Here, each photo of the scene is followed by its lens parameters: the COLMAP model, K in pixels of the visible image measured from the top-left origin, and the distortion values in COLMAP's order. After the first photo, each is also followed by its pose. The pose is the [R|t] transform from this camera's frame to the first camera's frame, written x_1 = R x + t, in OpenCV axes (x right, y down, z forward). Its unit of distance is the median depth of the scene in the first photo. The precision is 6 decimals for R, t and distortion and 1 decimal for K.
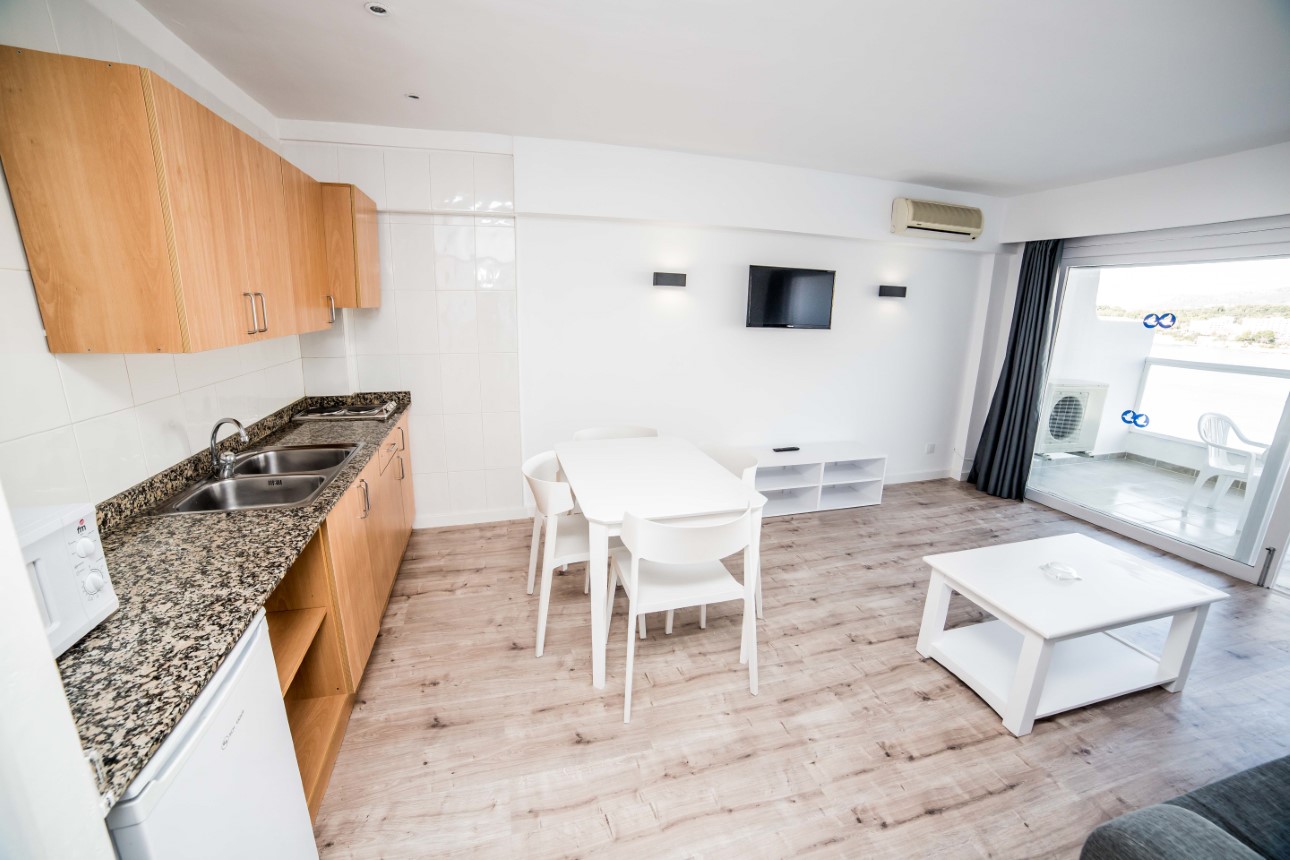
lens RADIAL K [[514.8, 0, 645.0], [0, 514.8, 425.1], [0, 0, 1]] dist [-0.095443, 0.026687]
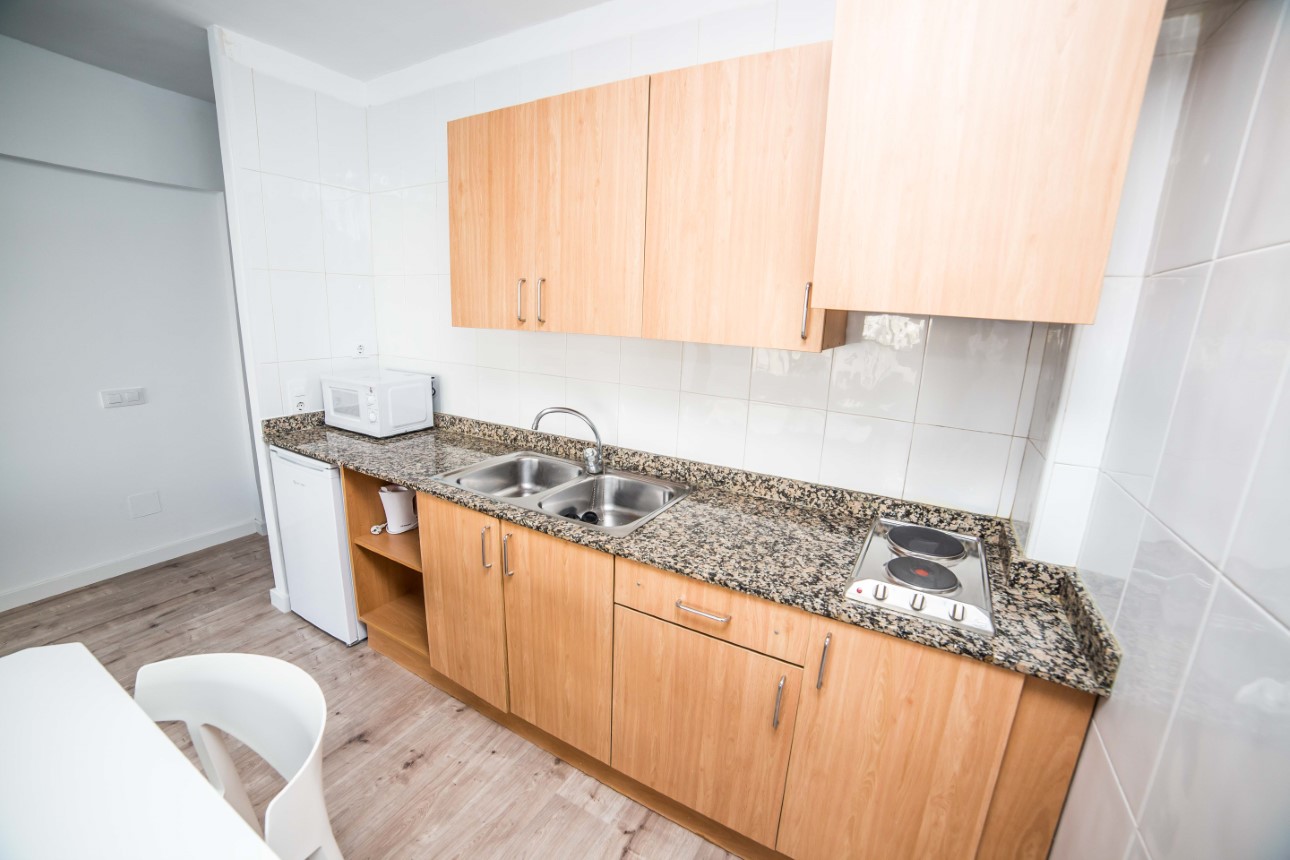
lens RADIAL K [[514.8, 0, 645.0], [0, 514.8, 425.1], [0, 0, 1]] dist [-0.095443, 0.026687]
pose [[-0.696897, 0.103928, -0.709601, -0.105029], [-0.229492, 0.905102, 0.357944, -0.187526], [0.679461, 0.412298, -0.606912, 0.829799]]
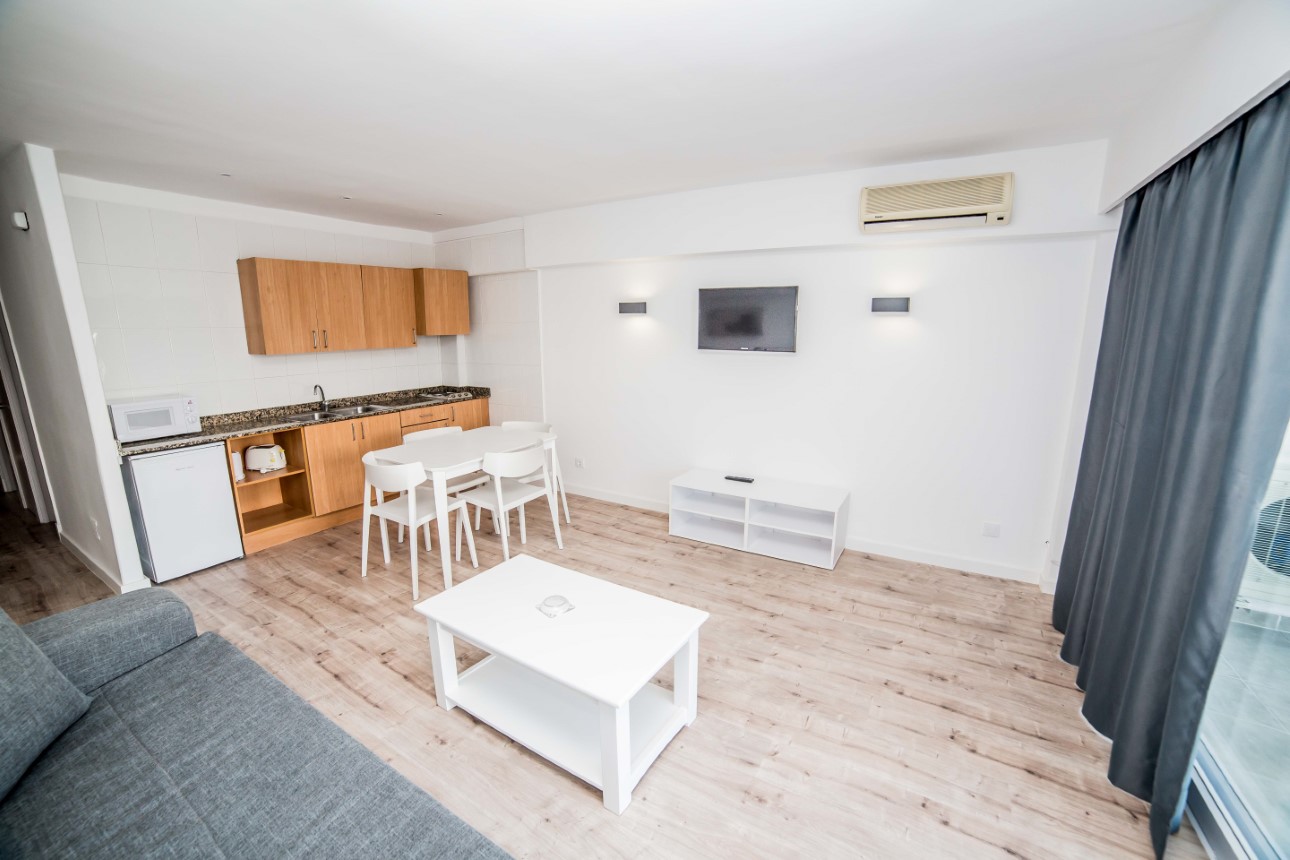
lens RADIAL K [[514.8, 0, 645.0], [0, 514.8, 425.1], [0, 0, 1]] dist [-0.095443, 0.026687]
pose [[0.683091, 0.106065, -0.722591, 0.906366], [-0.150324, 0.988632, 0.003010, -0.030838], [0.714696, 0.106566, 0.691269, 0.236356]]
